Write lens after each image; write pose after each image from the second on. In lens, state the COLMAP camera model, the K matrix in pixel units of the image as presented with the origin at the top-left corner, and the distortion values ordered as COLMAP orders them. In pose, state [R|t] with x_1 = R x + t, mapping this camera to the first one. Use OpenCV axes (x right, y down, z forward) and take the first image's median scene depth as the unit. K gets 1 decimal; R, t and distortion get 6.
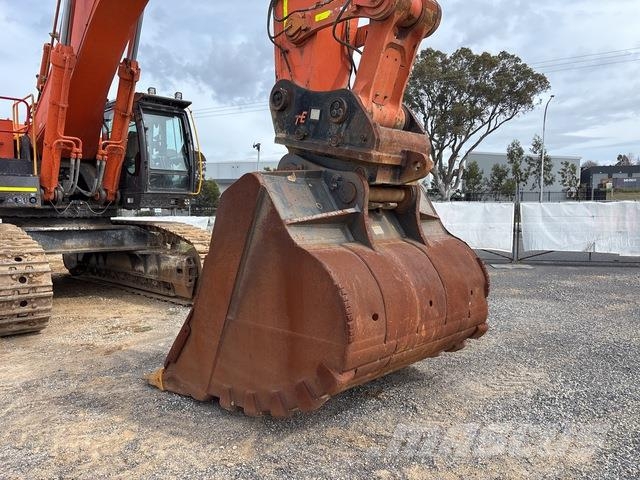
lens RADIAL K [[486.7, 0, 319.3], [0, 486.7, 242.3], [0, 0, 1]] dist [0.065797, -0.083478]
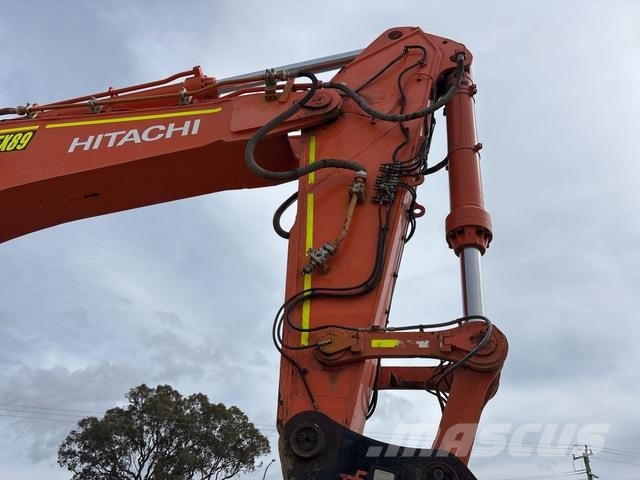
lens RADIAL K [[482.9, 0, 315.2], [0, 482.9, 240.9], [0, 0, 1]] dist [0.027625, -0.006181]
pose [[0.833436, 0.370442, 0.410070, -0.188236], [-0.031533, 0.772723, -0.633960, -0.040649], [-0.551716, 0.515434, 0.655696, 0.196580]]
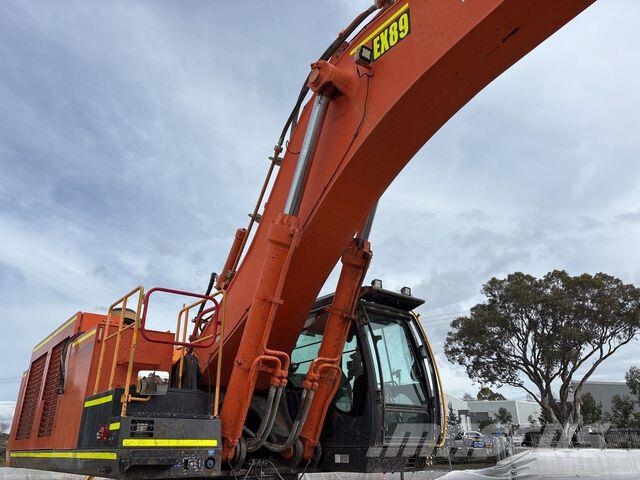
lens RADIAL K [[486.7, 0, 319.3], [0, 486.7, 242.3], [0, 0, 1]] dist [0.065797, -0.083478]
pose [[0.993829, -0.045492, -0.101161, -0.319617], [-0.004826, 0.893425, -0.449187, -0.048526], [0.110814, 0.446903, 0.887692, 0.326051]]
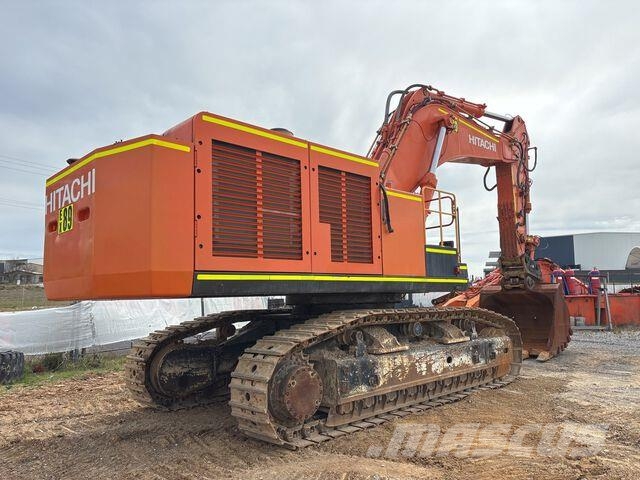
lens RADIAL K [[486.7, 0, 319.3], [0, 486.7, 242.3], [0, 0, 1]] dist [0.065797, -0.083478]
pose [[0.004194, 0.118287, 0.992971, -1.458091], [0.092541, 0.988672, -0.118166, -0.063654], [-0.995700, 0.092386, -0.006800, 1.049438]]
